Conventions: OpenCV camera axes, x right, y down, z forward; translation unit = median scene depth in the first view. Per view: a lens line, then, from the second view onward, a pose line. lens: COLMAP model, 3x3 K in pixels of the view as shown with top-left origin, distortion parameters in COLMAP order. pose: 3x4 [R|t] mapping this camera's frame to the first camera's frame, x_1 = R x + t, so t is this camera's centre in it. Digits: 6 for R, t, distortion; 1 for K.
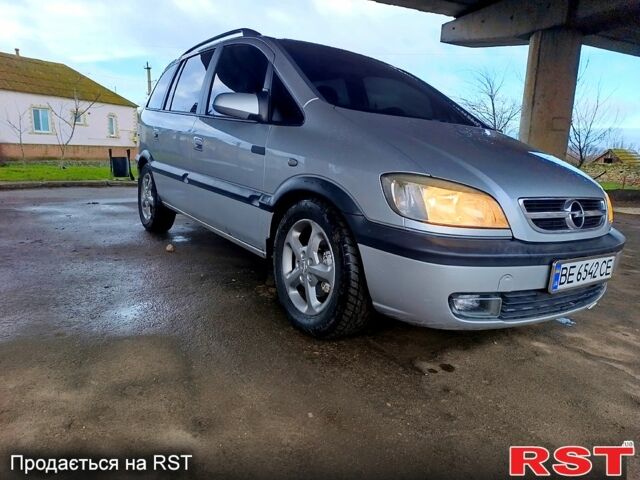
lens RADIAL K [[447.8, 0, 320.0], [0, 447.8, 240.0], [0, 0, 1]] dist [0.004390, -0.000332]
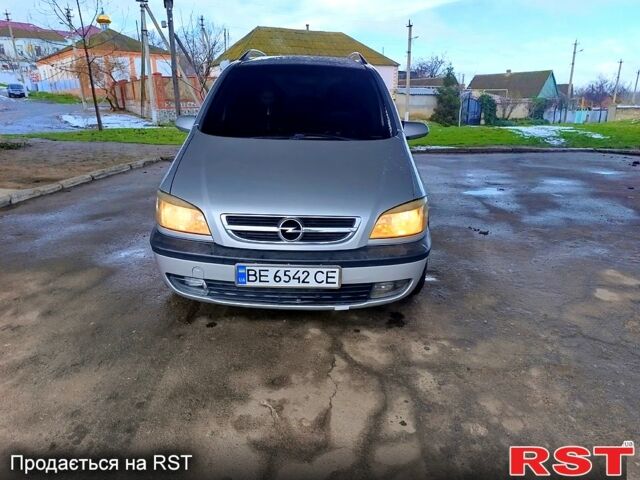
lens RADIAL K [[447.8, 0, 320.0], [0, 447.8, 240.0], [0, 0, 1]] dist [0.004390, -0.000332]
pose [[0.821182, 0.129654, -0.555742, 0.786013], [-0.070149, 0.989397, 0.127171, -0.113283], [0.566338, -0.065446, 0.821571, 0.021017]]
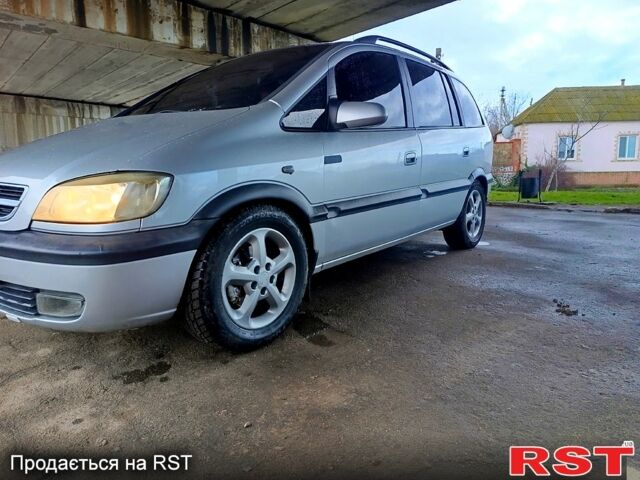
lens RADIAL K [[447.8, 0, 320.0], [0, 447.8, 240.0], [0, 0, 1]] dist [0.004390, -0.000332]
pose [[0.297809, 0.092857, -0.950099, 1.019018], [-0.157939, 0.986335, 0.046892, -0.076817], [0.941470, 0.136093, 0.308405, 0.846574]]
